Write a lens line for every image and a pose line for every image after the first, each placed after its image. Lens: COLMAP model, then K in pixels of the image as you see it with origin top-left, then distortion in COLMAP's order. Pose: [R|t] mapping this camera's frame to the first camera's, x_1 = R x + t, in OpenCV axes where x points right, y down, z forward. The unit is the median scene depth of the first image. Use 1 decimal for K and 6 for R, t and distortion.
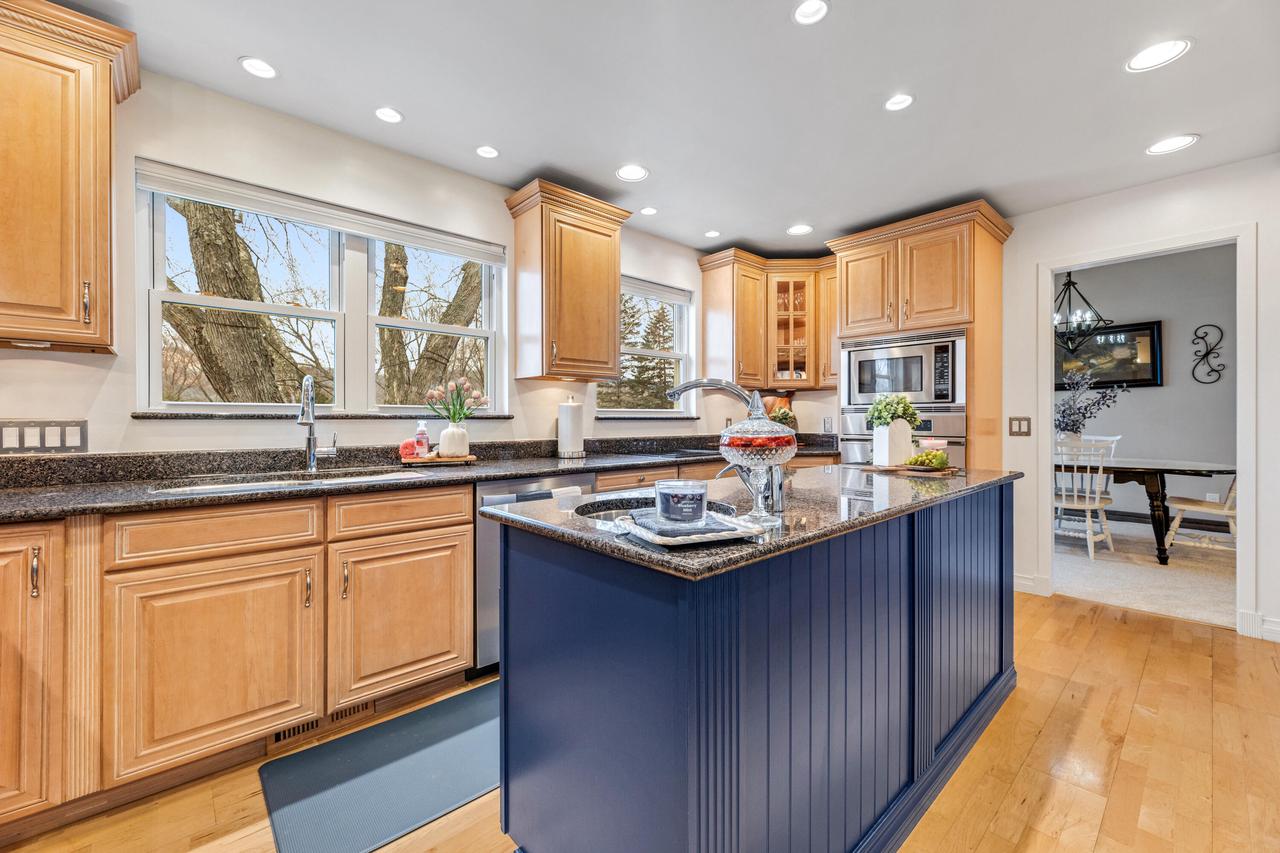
lens RADIAL K [[519.5, 0, 634.3], [0, 519.5, 421.0], [0, 0, 1]] dist [-0.002192, -0.000376]
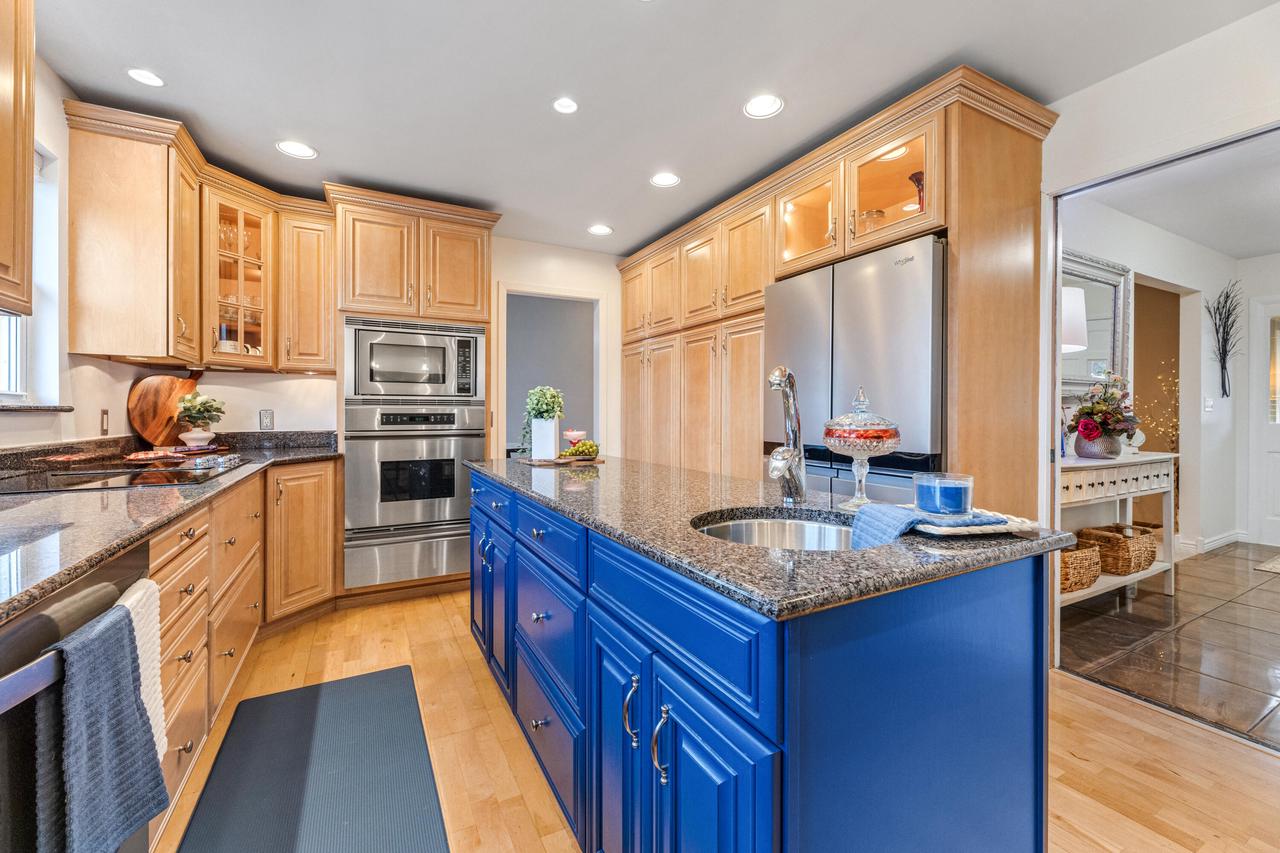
lens RADIAL K [[519.5, 0, 637.8], [0, 519.5, 417.5], [0, 0, 1]] dist [-0.002192, -0.000376]
pose [[0.227154, -0.007802, 0.973827, -0.303943], [0.002449, 0.999969, 0.007440, -0.000172], [-0.973856, 0.000695, 0.227167, 0.408450]]
